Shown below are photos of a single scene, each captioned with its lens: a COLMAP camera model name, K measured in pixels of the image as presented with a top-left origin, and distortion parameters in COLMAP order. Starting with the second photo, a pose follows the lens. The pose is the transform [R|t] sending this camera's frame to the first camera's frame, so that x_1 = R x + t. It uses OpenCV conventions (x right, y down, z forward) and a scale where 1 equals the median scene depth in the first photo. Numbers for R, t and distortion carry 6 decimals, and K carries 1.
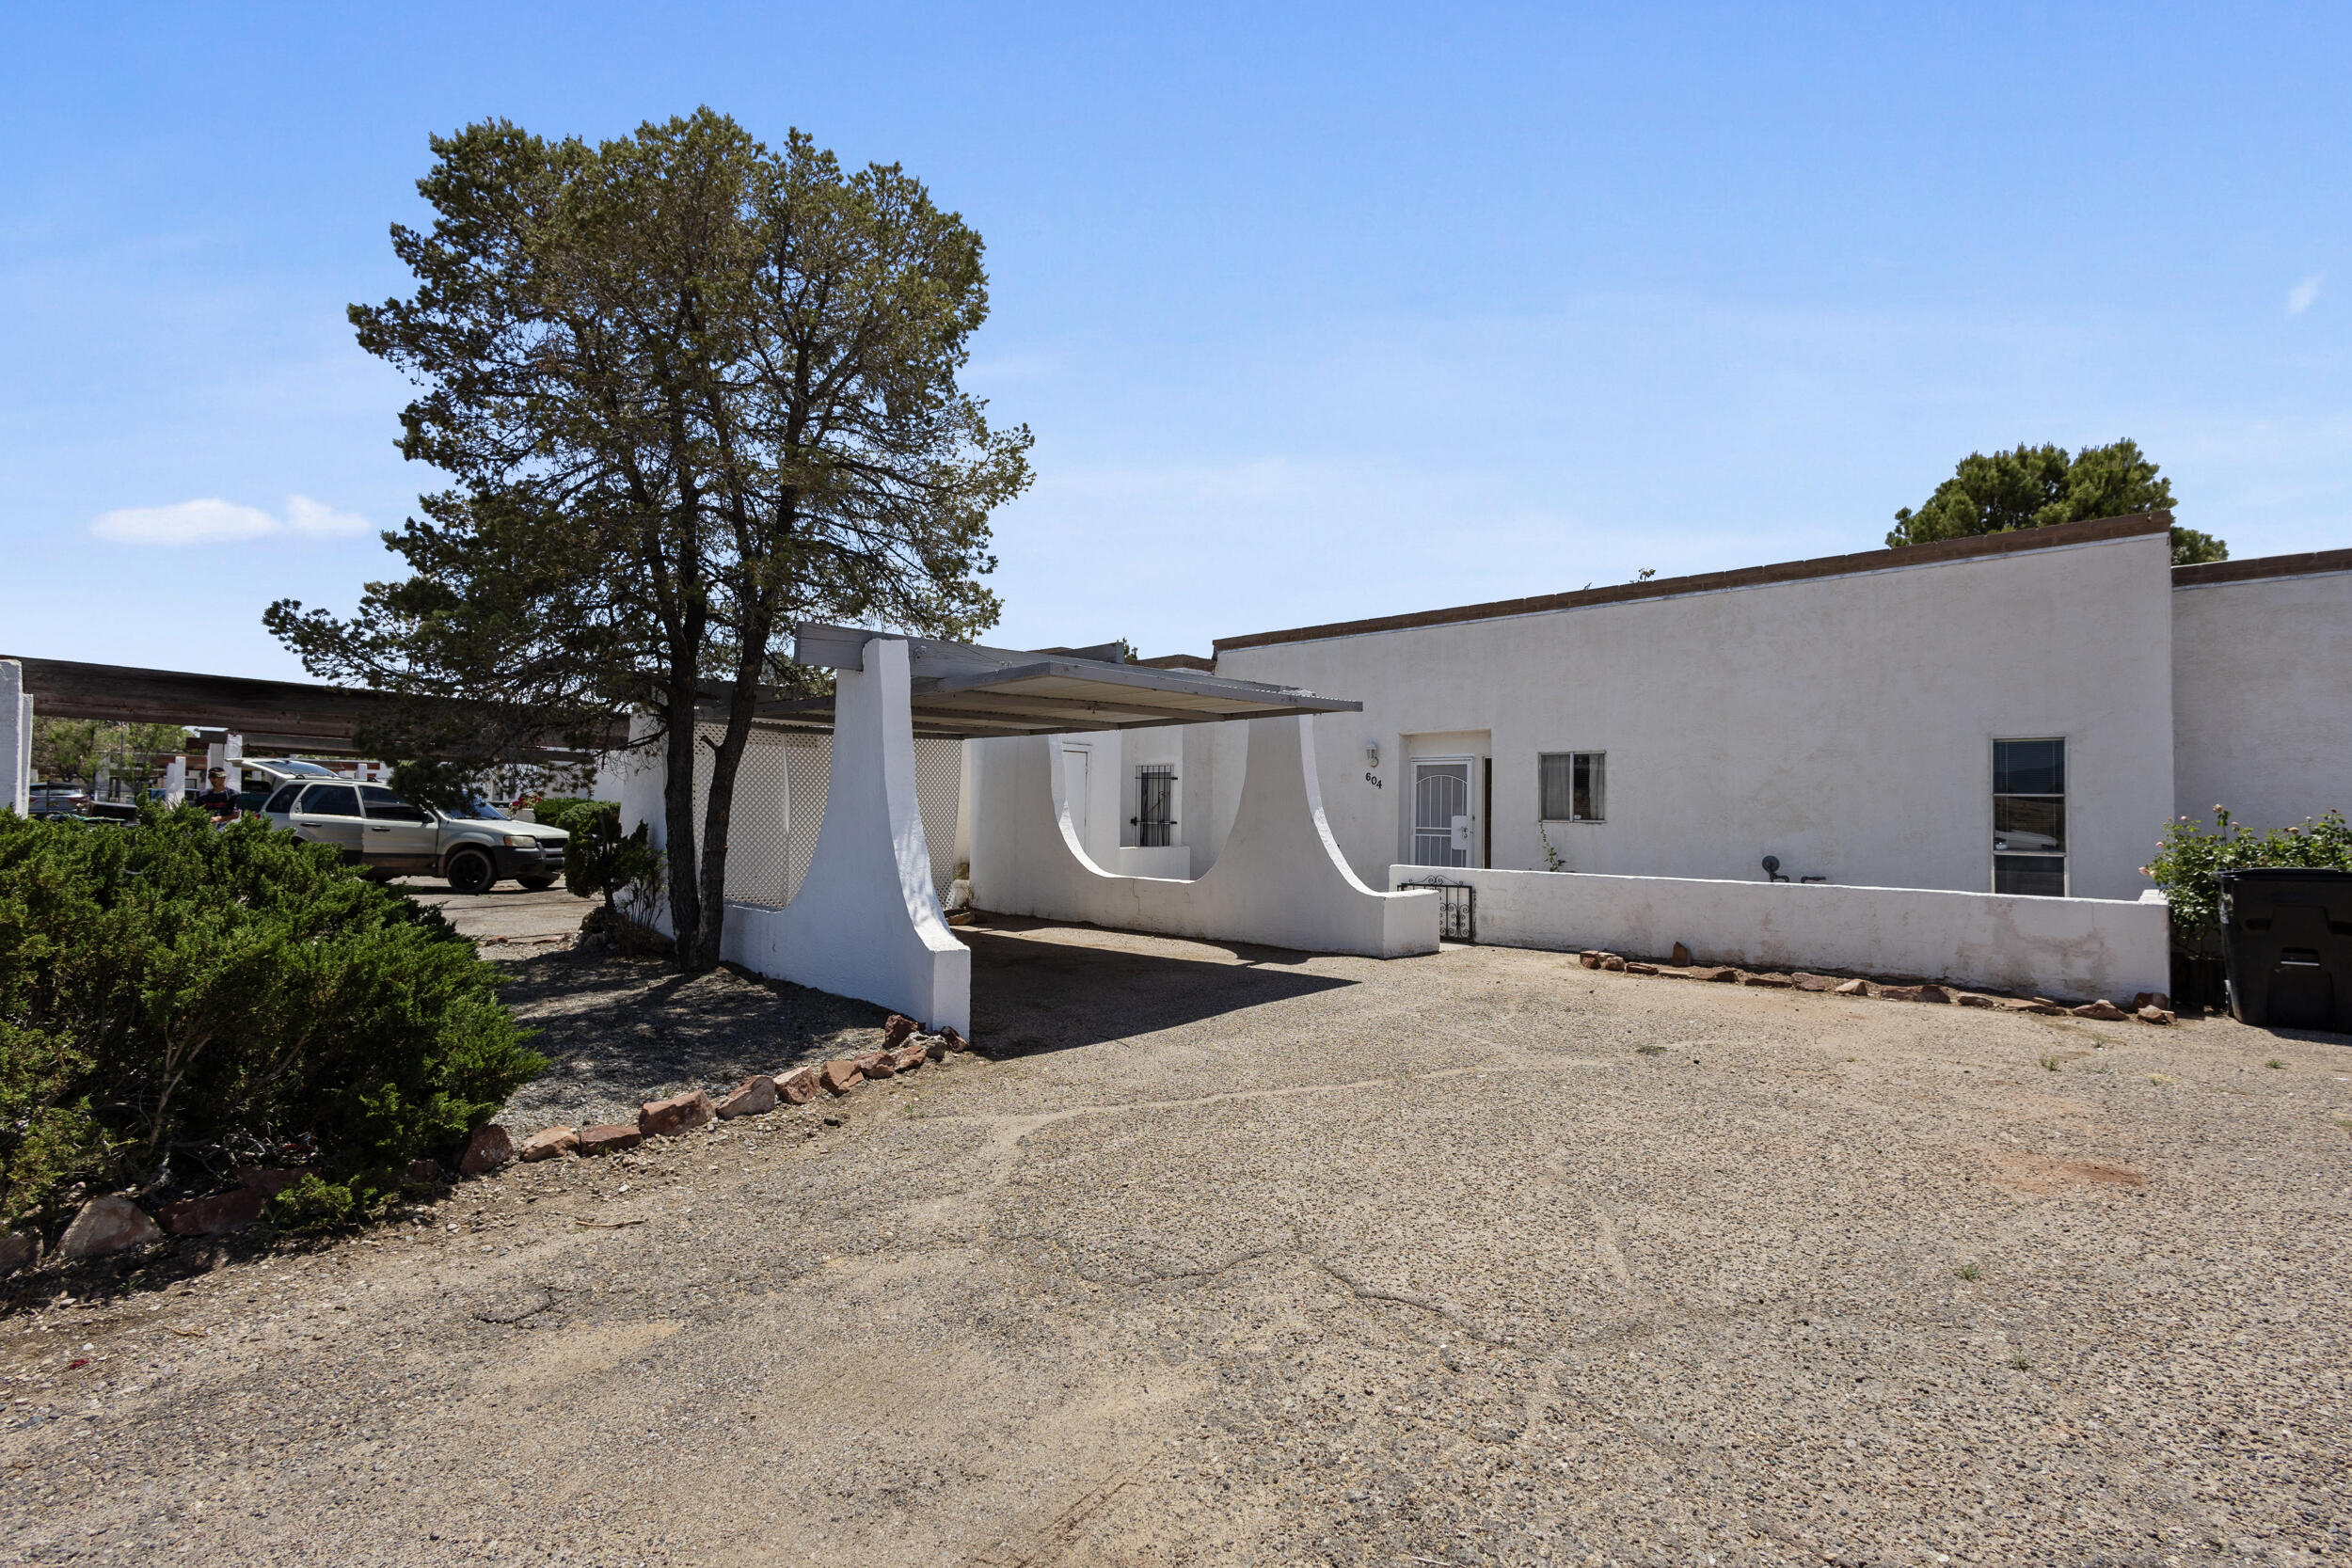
lens RADIAL K [[1079.2, 0, 1178.0], [0, 1079.2, 779.9], [0, 0, 1]] dist [0.010597, -0.004549]
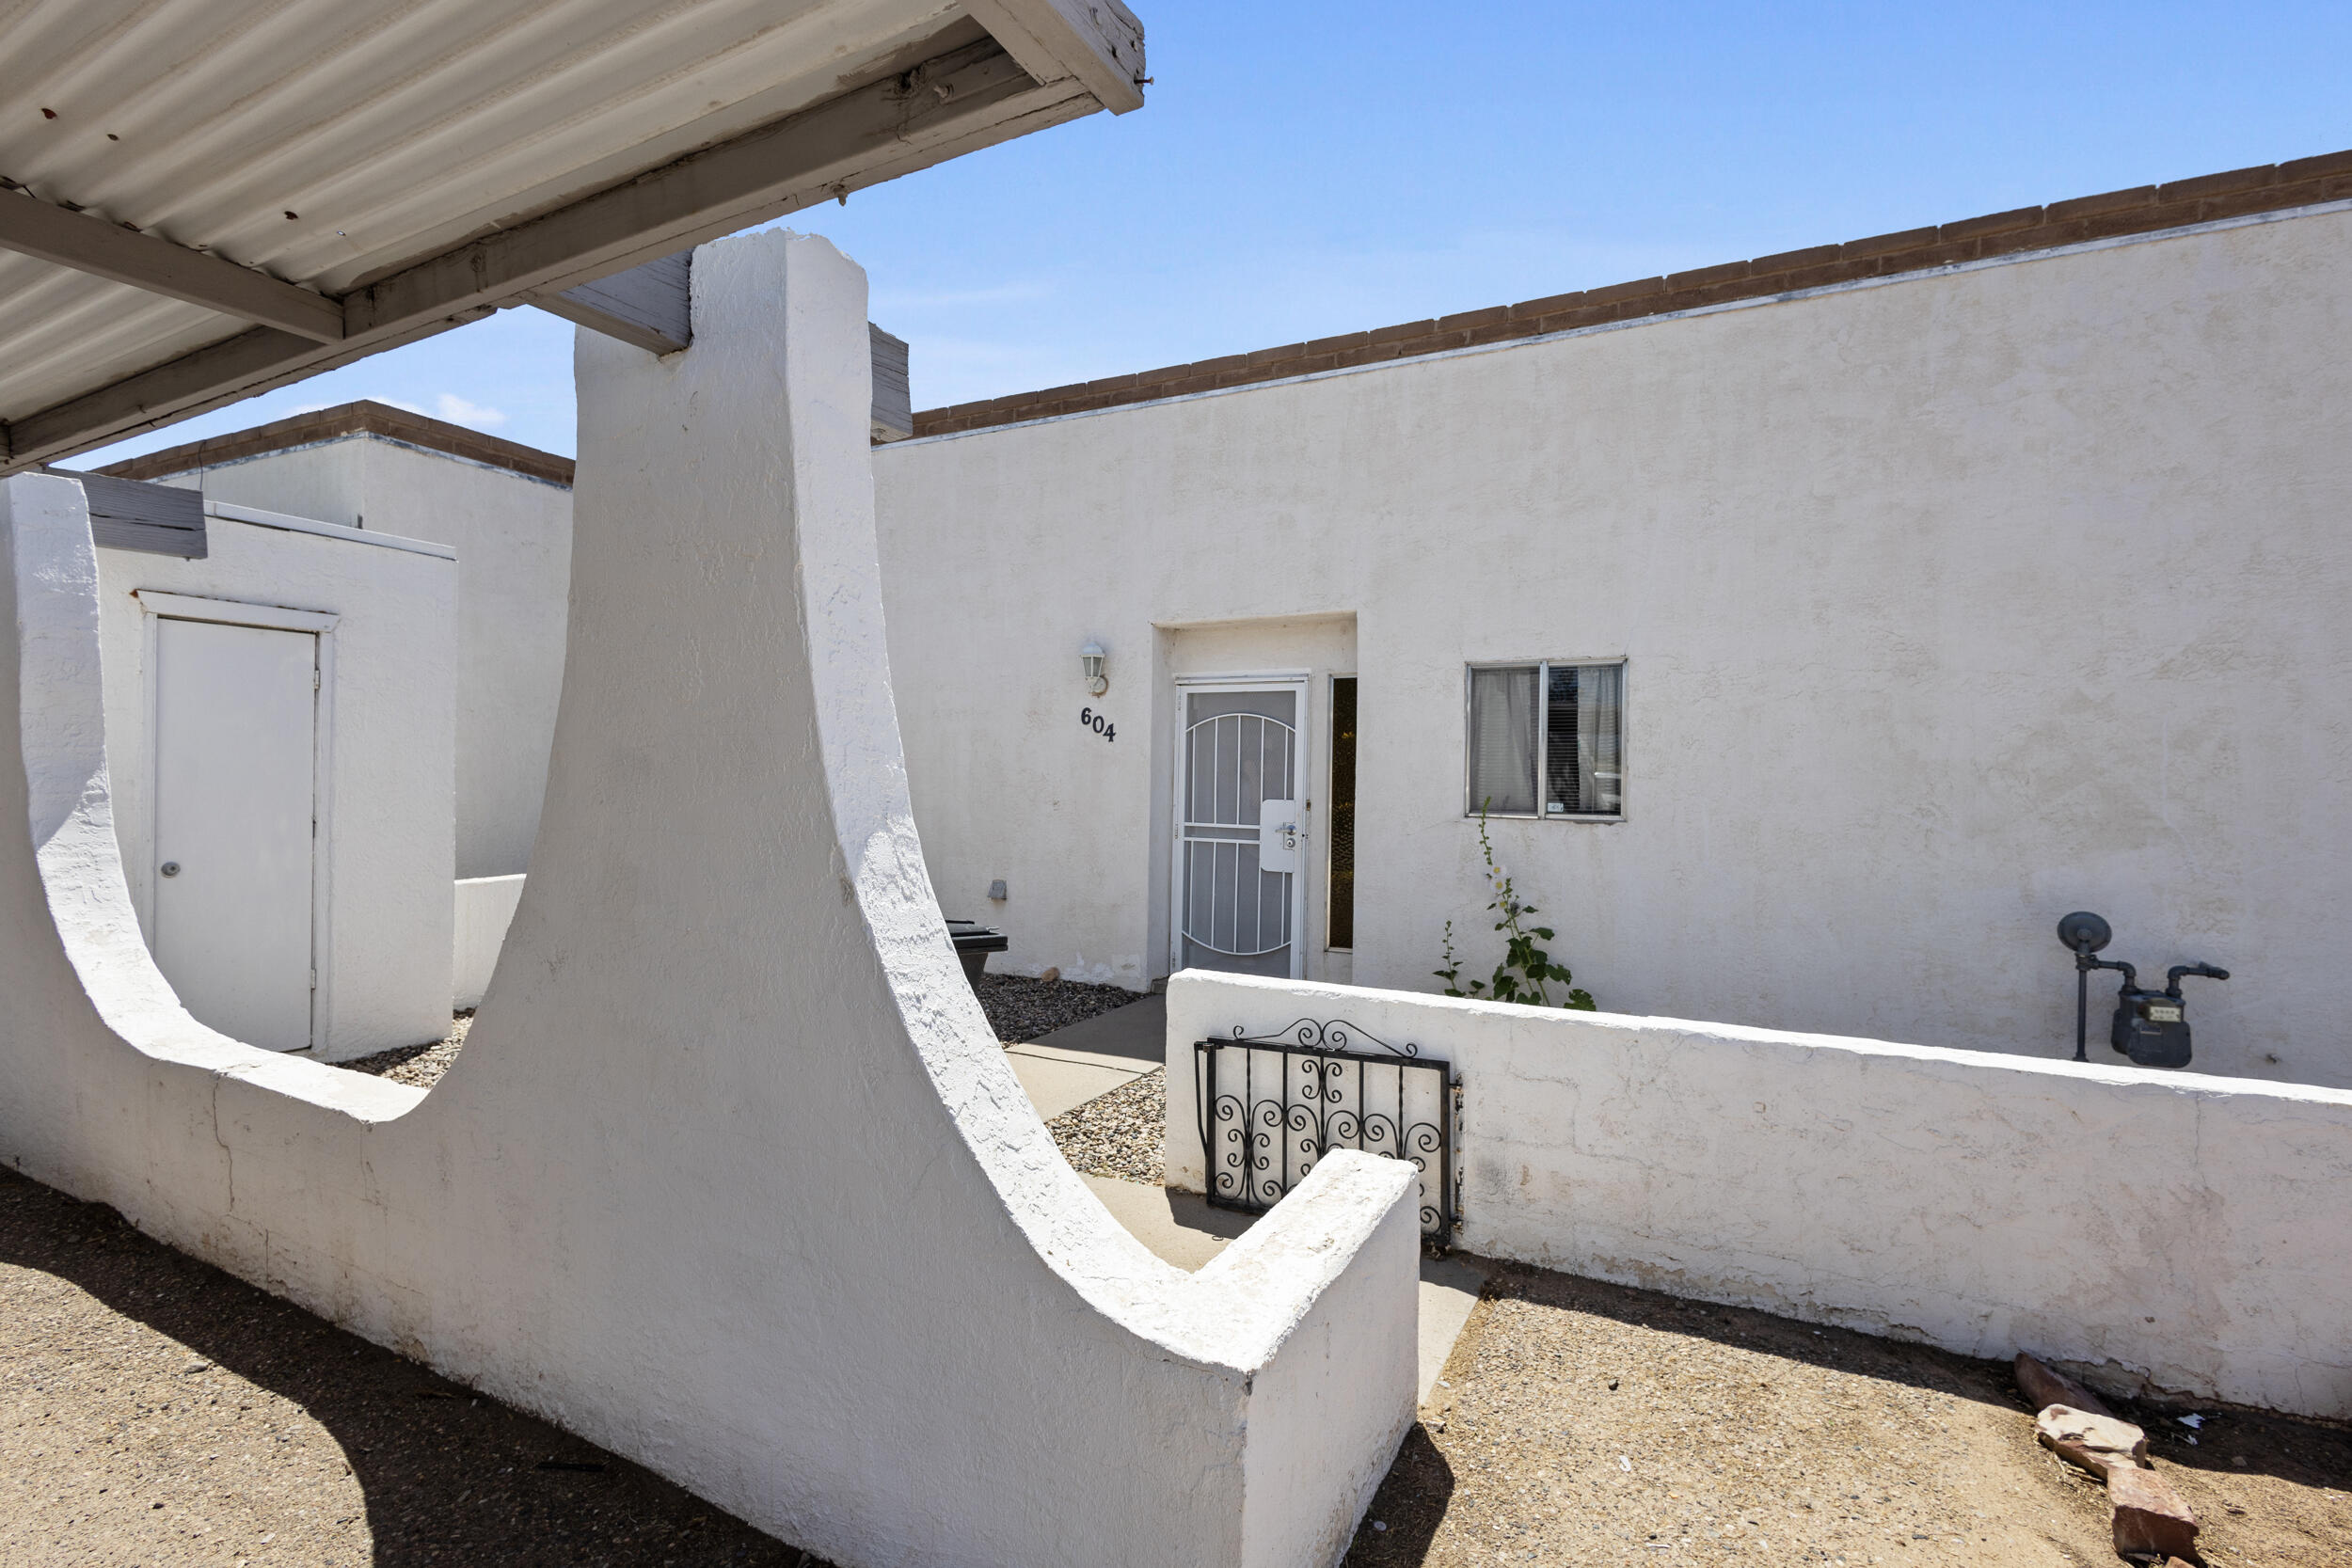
lens RADIAL K [[1079.2, 0, 1178.0], [0, 1079.2, 779.9], [0, 0, 1]] dist [0.010597, -0.004549]
pose [[0.961640, -0.001141, 0.274314, 0.095859], [-0.009355, 0.999273, 0.036949, 0.007876], [-0.274157, -0.038098, 0.960930, 0.600461]]
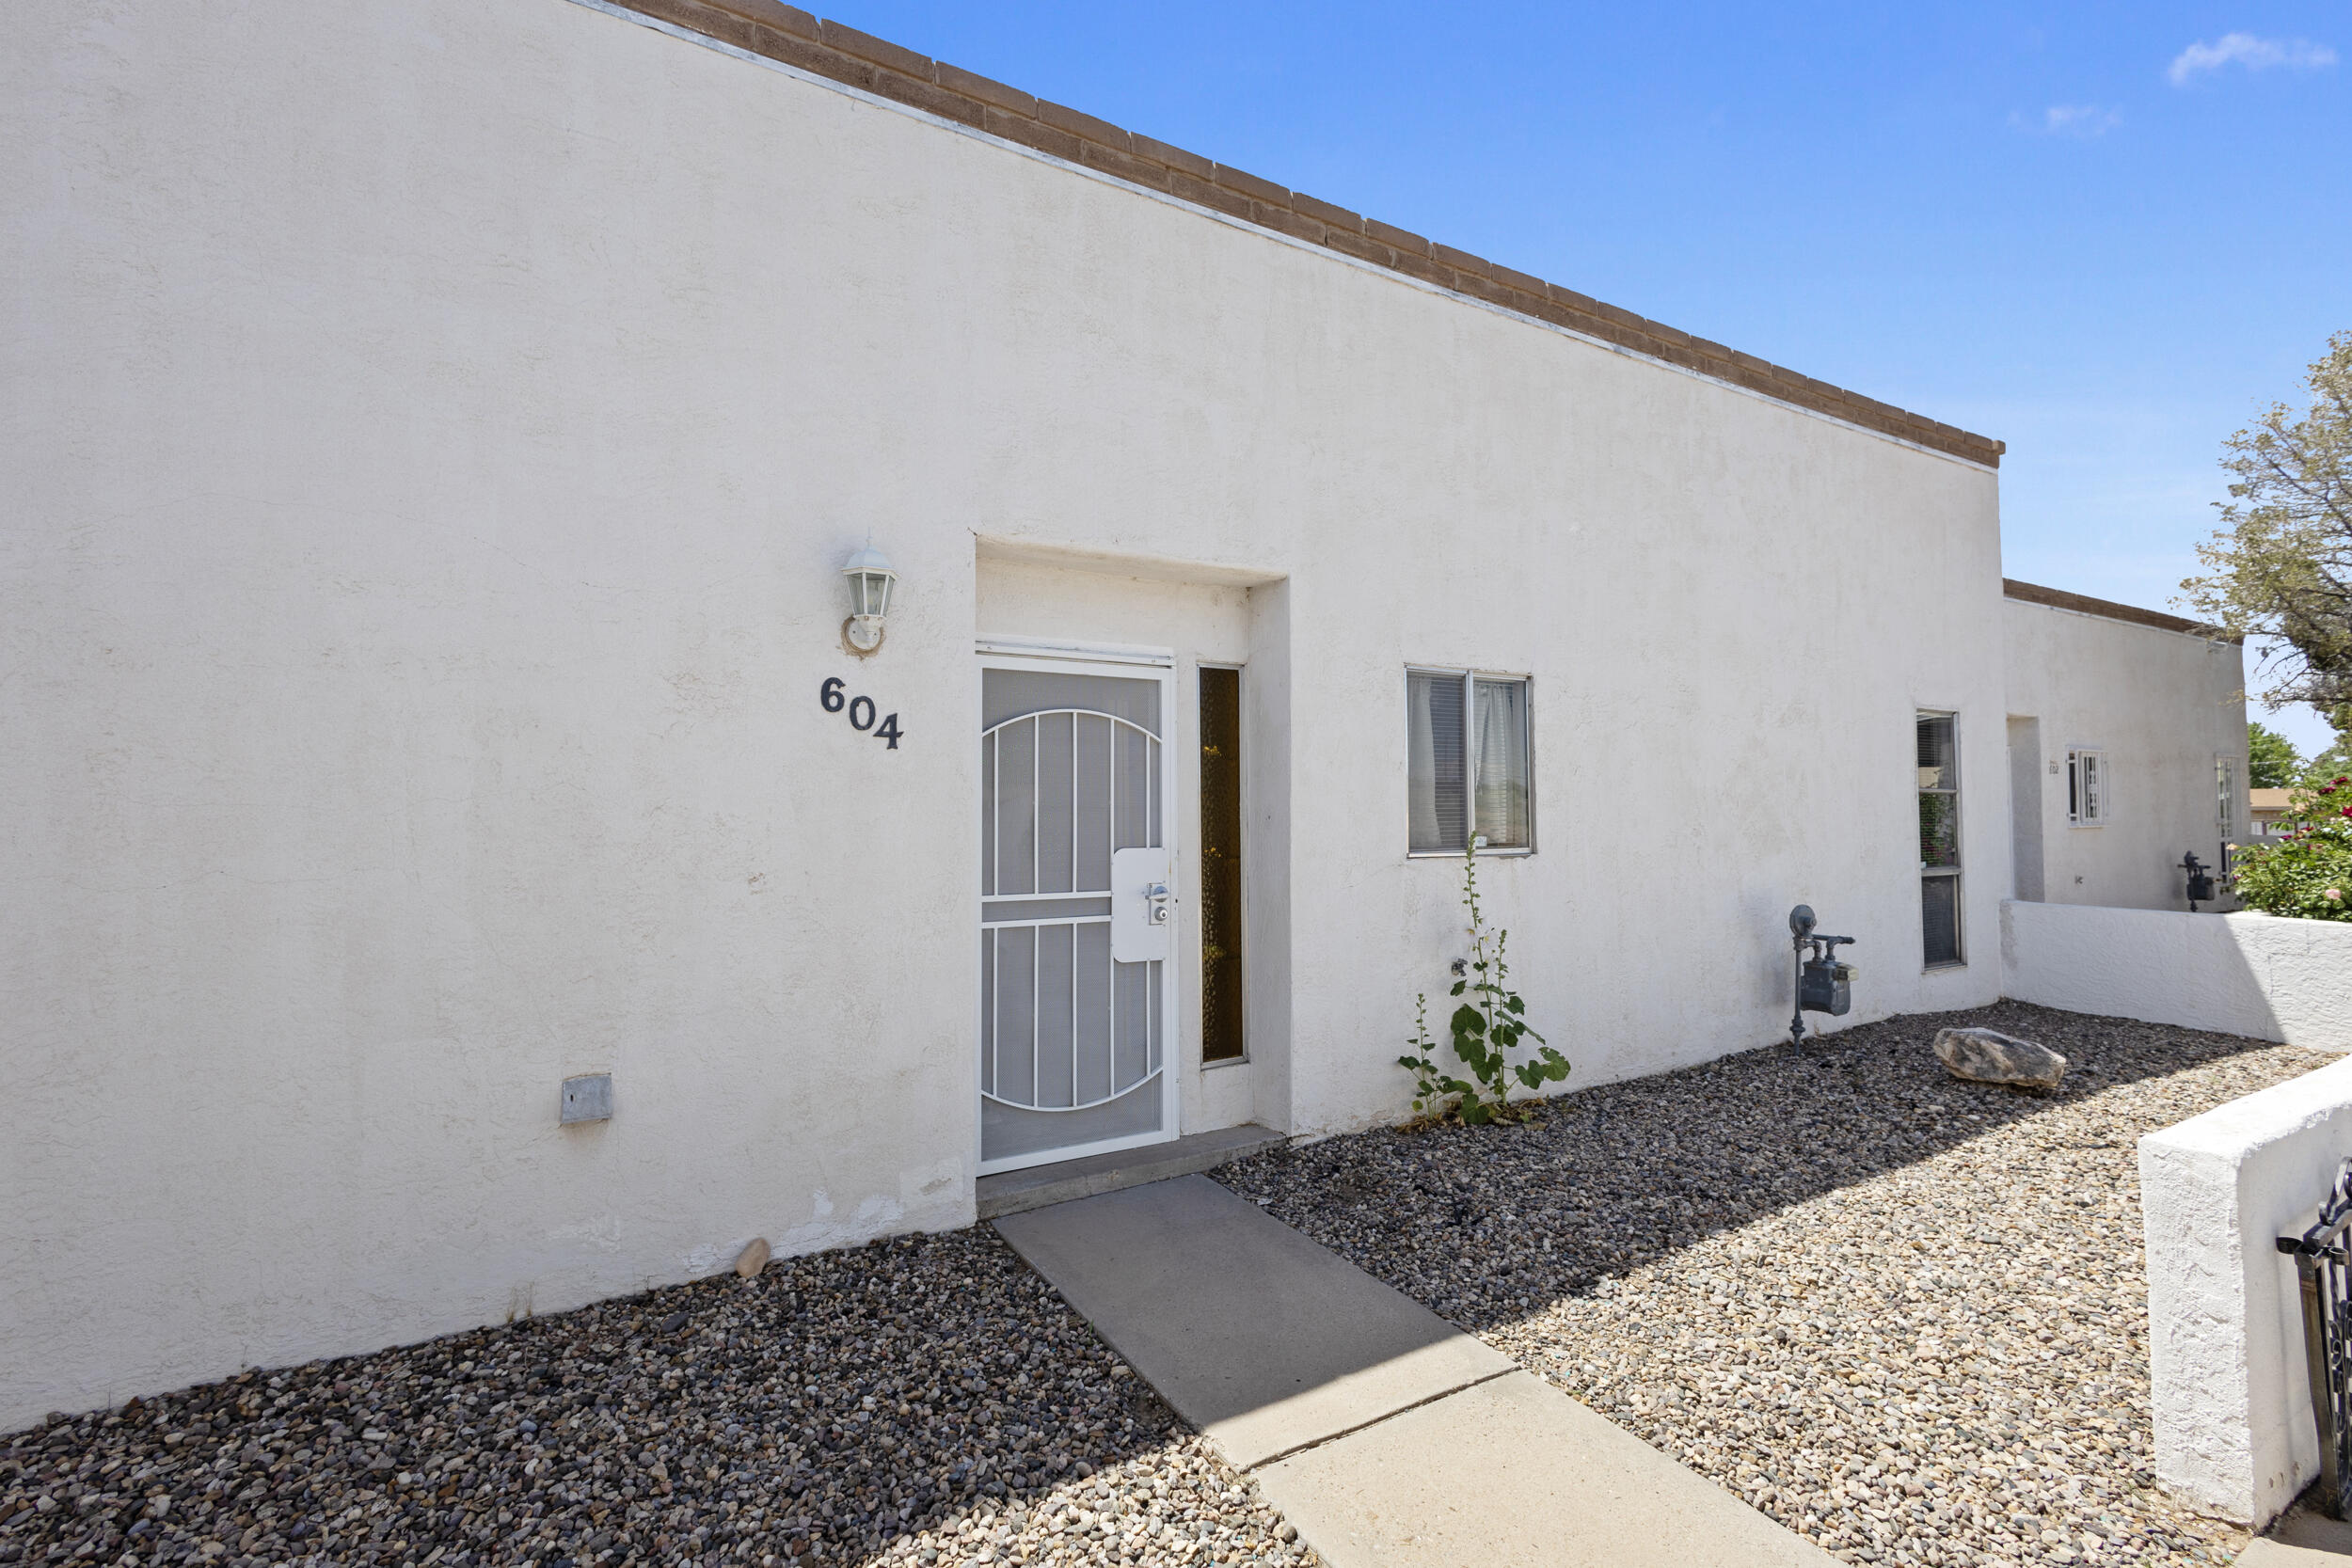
lens RADIAL K [[1079.2, 0, 1178.0], [0, 1079.2, 779.9], [0, 0, 1]] dist [0.010597, -0.004549]
pose [[0.274978, 0.014319, 0.961344, -0.027464], [-0.019426, 0.999768, -0.009335, 0.017799], [-0.961254, -0.016108, 0.275192, 0.972795]]
